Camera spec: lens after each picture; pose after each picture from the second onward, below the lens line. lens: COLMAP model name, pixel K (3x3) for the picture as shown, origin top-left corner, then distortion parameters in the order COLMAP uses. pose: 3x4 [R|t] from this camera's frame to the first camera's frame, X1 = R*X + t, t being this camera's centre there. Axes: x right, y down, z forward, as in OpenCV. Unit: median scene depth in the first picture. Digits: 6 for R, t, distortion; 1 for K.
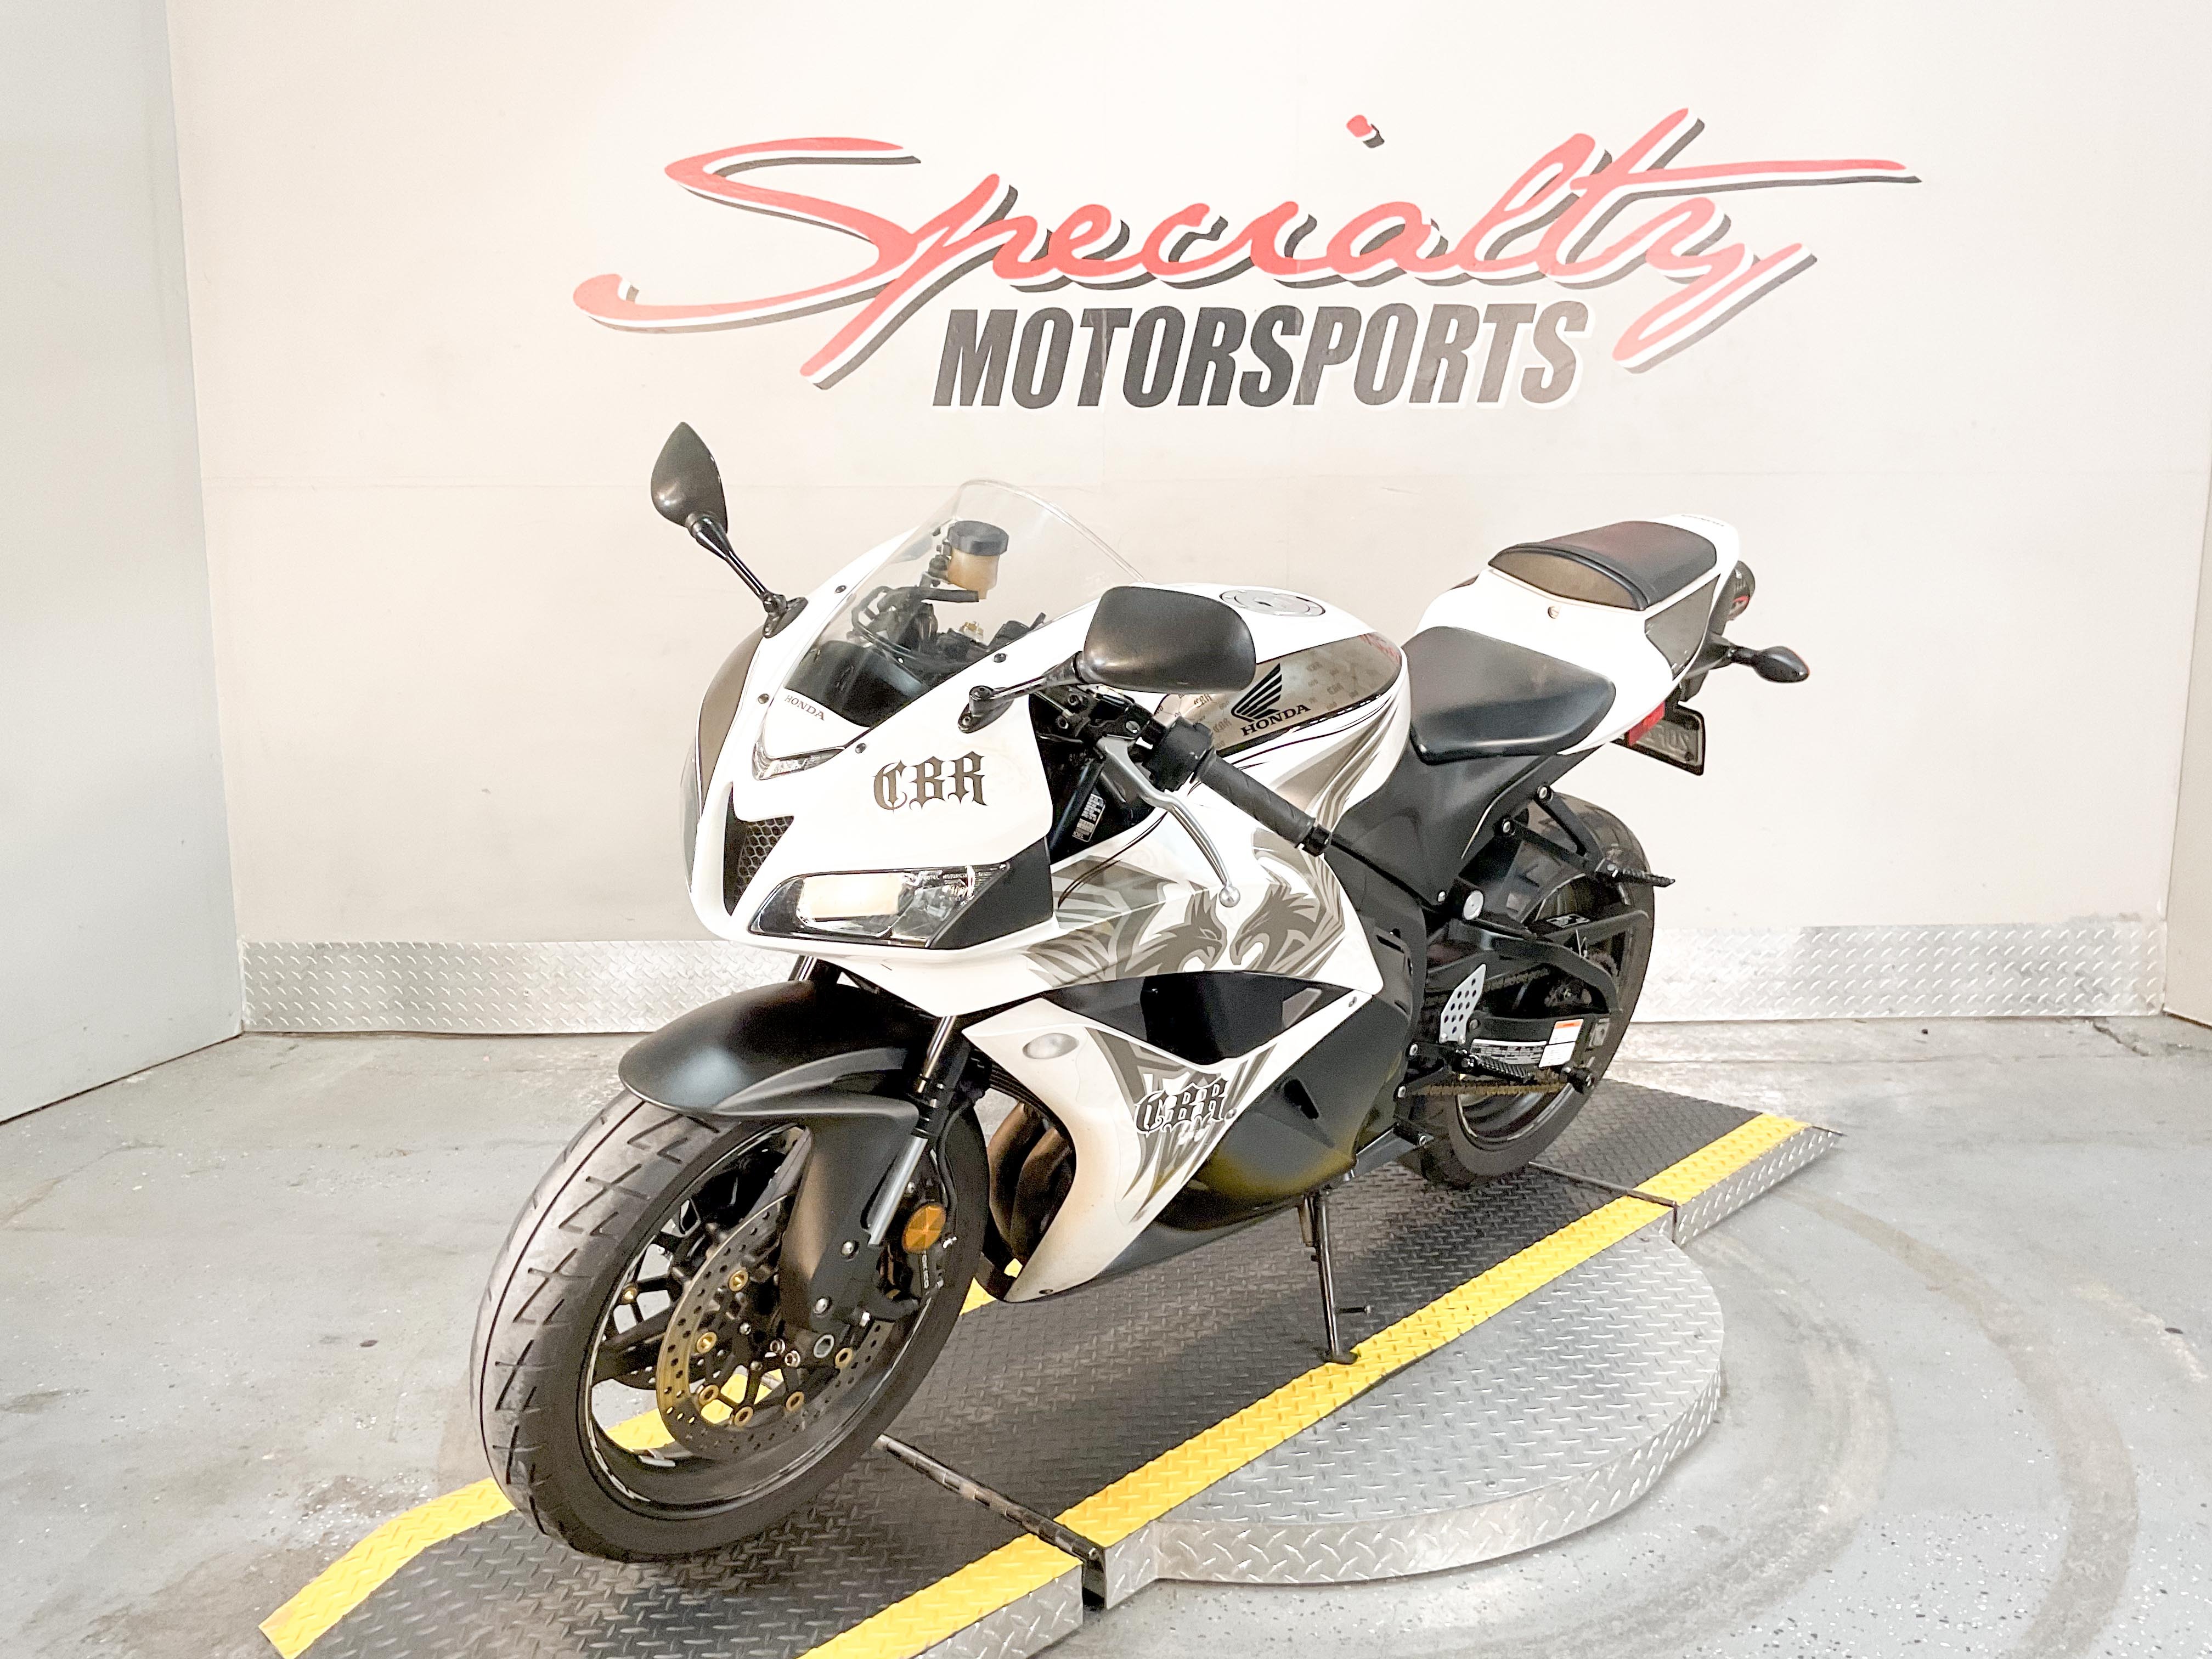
lens RADIAL K [[1881.3, 0, 1095.4], [0, 1881.3, 830.1], [0, 0, 1]] dist [0.029333, -0.124353]
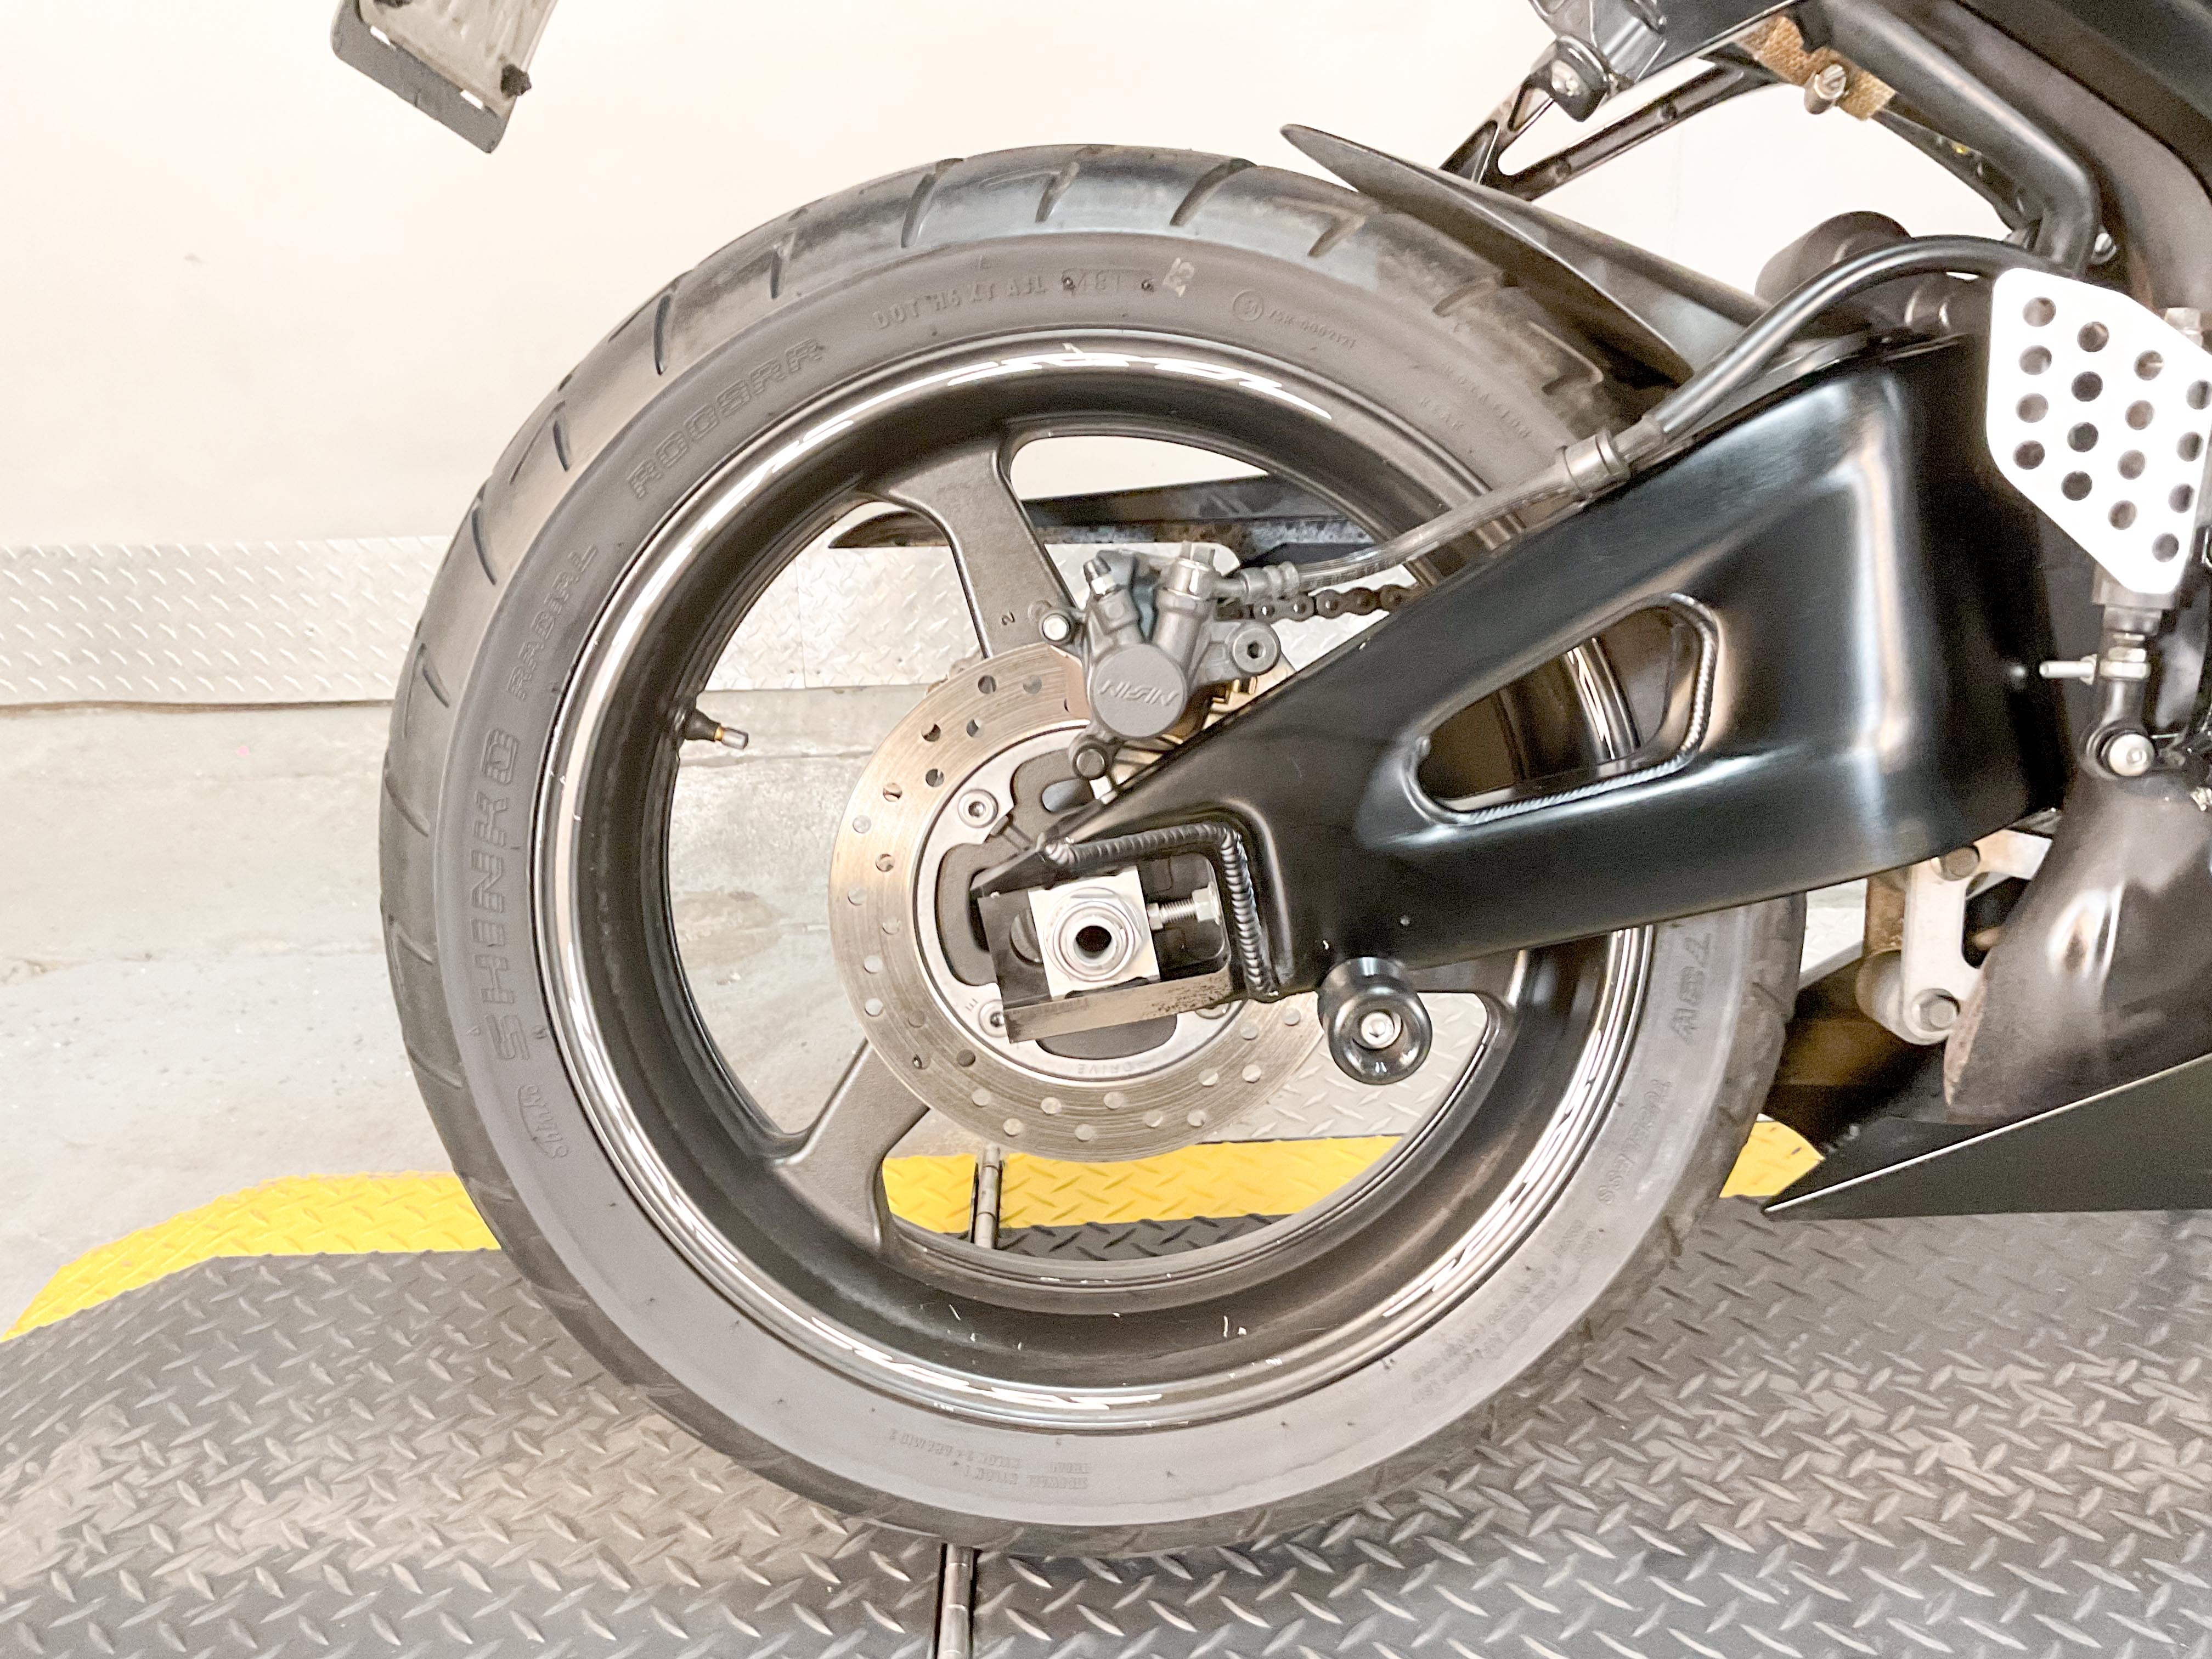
lens RADIAL K [[1836.2, 0, 1100.6], [0, 1836.2, 818.5], [0, 0, 1]] dist [-0.014355, -0.013929]
pose [[0.998883, -0.024271, 0.040544, -0.095060], [0.015218, 0.977527, 0.210261, 0.031738], [-0.044736, -0.209409, 0.976804, 0.473001]]
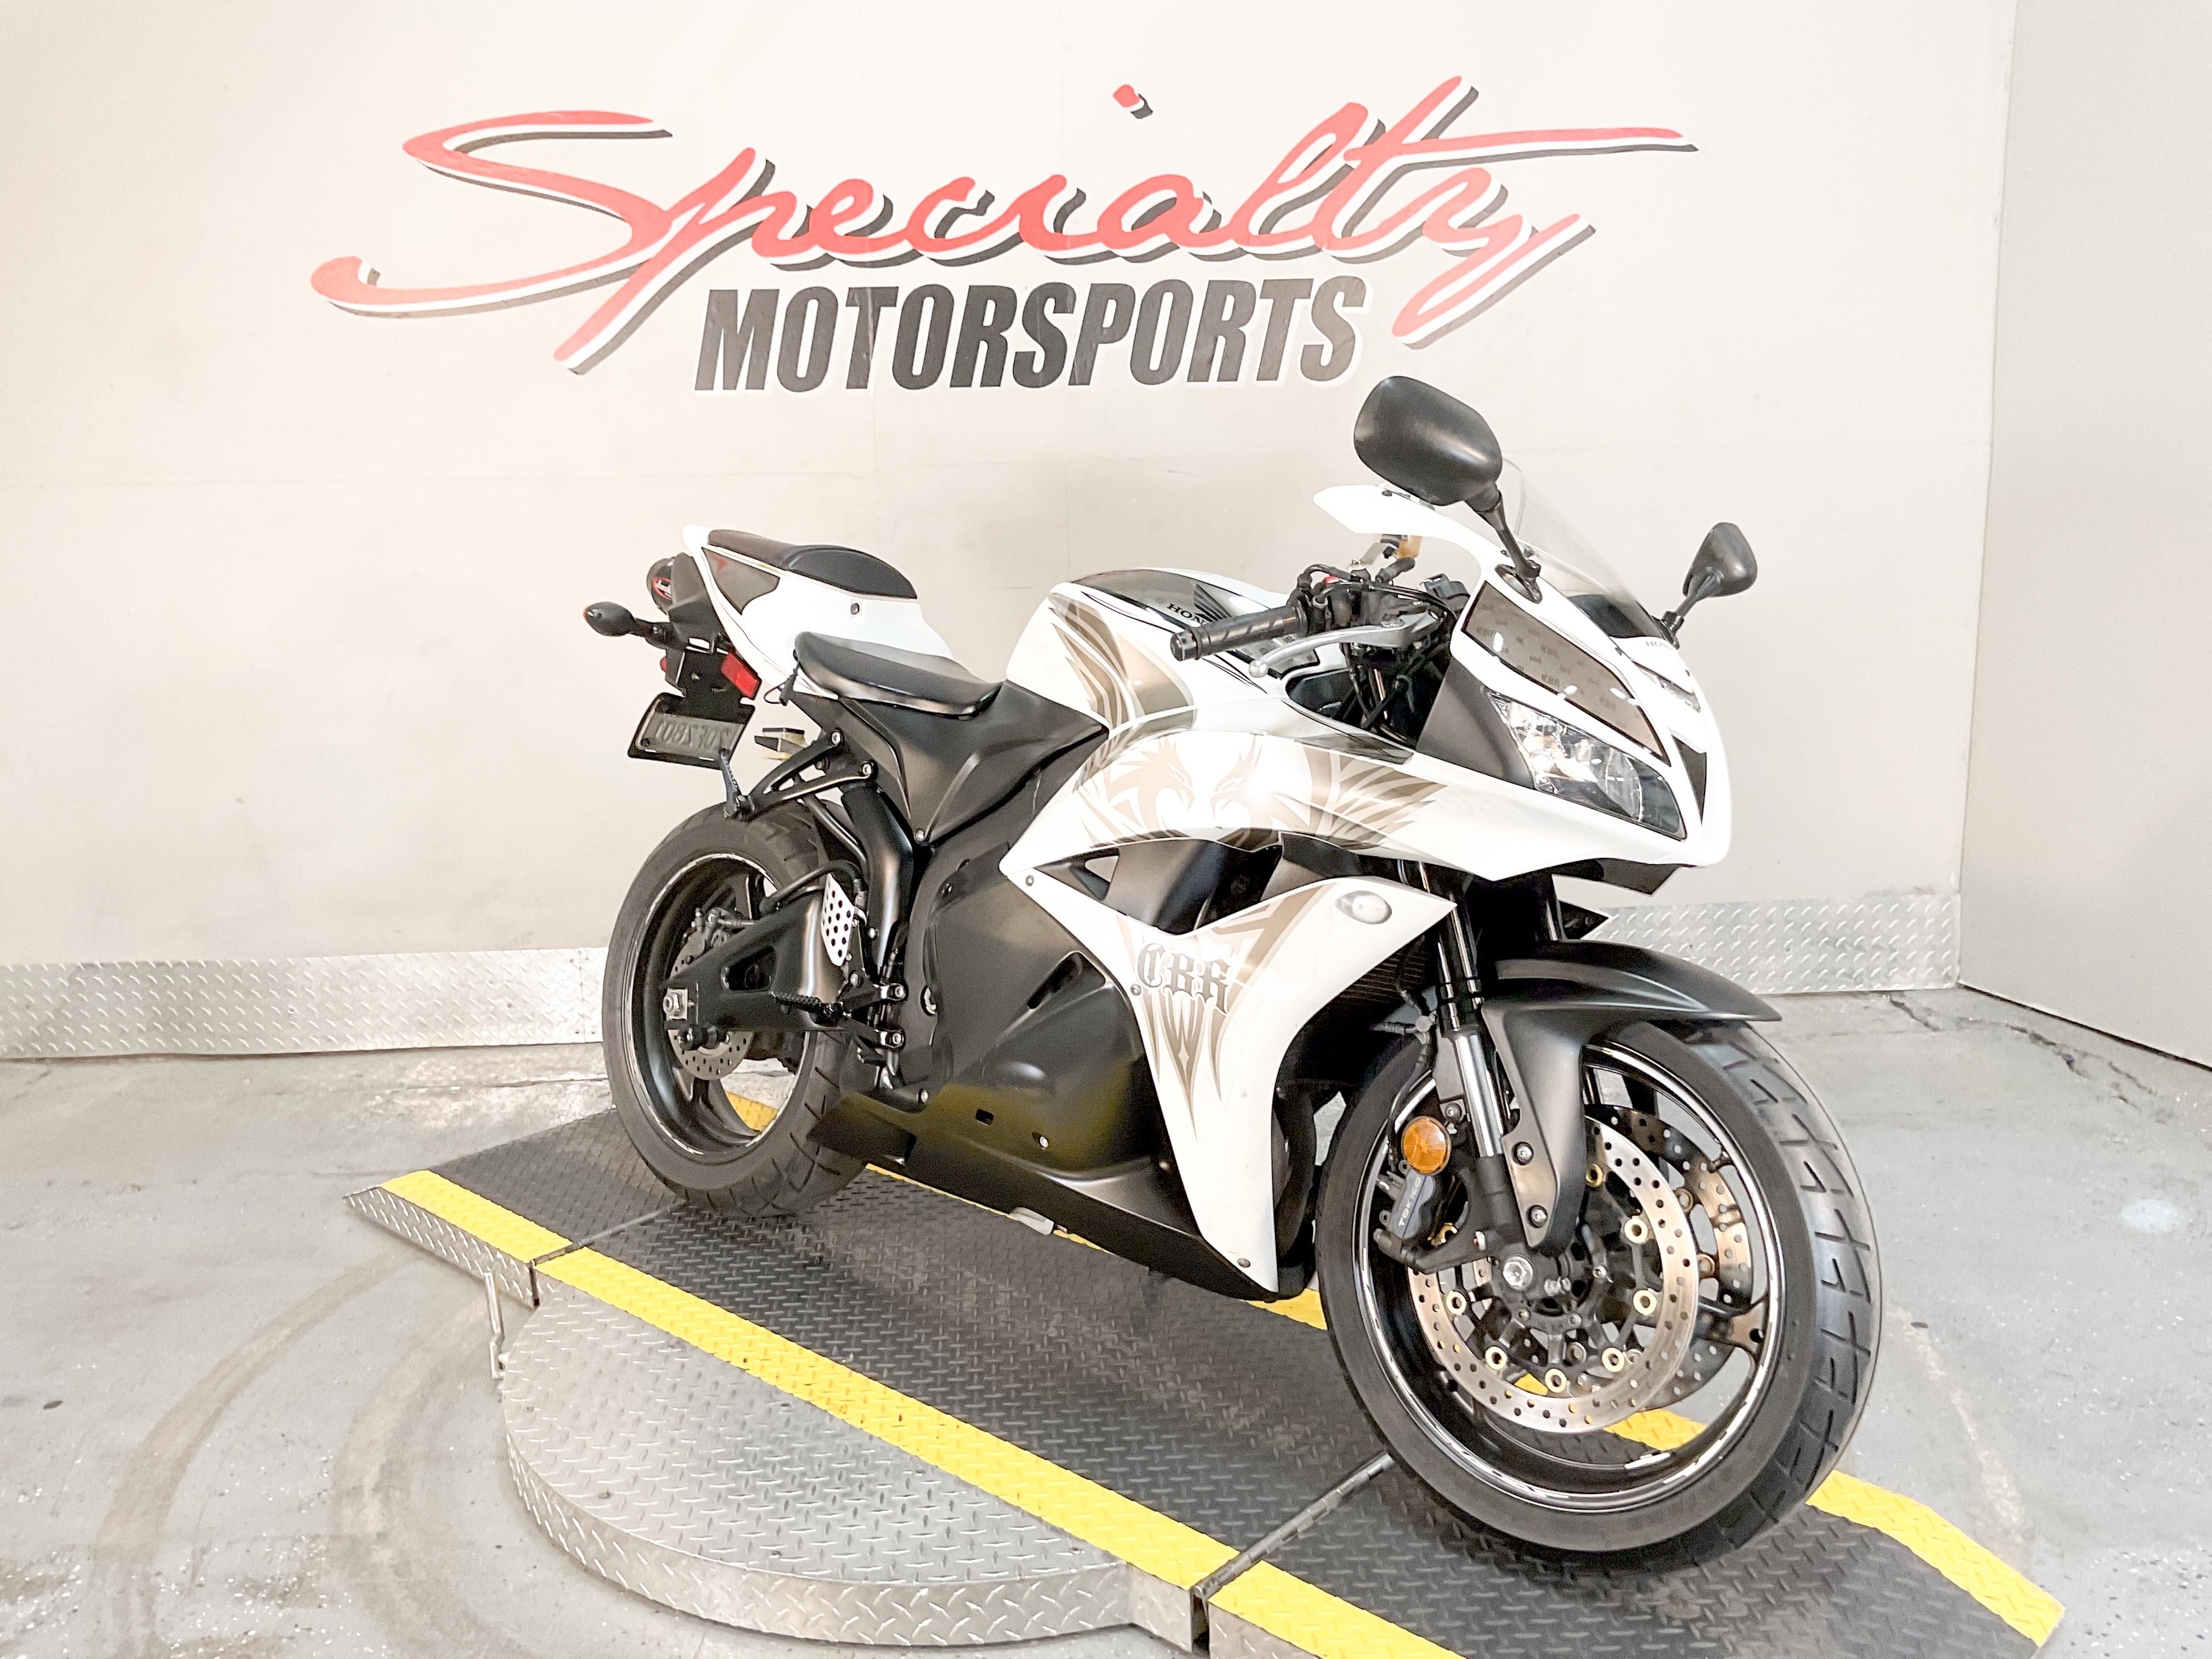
lens RADIAL K [[1883.3, 0, 1107.4], [0, 1883.3, 834.0], [0, 0, 1]] dist [-0.001017, -0.018914]
pose [[0.998377, -0.023838, 0.051730, 0.069955], [0.022816, 0.999535, 0.020254, -0.014147], [-0.052189, -0.019041, 0.998456, 0.026800]]
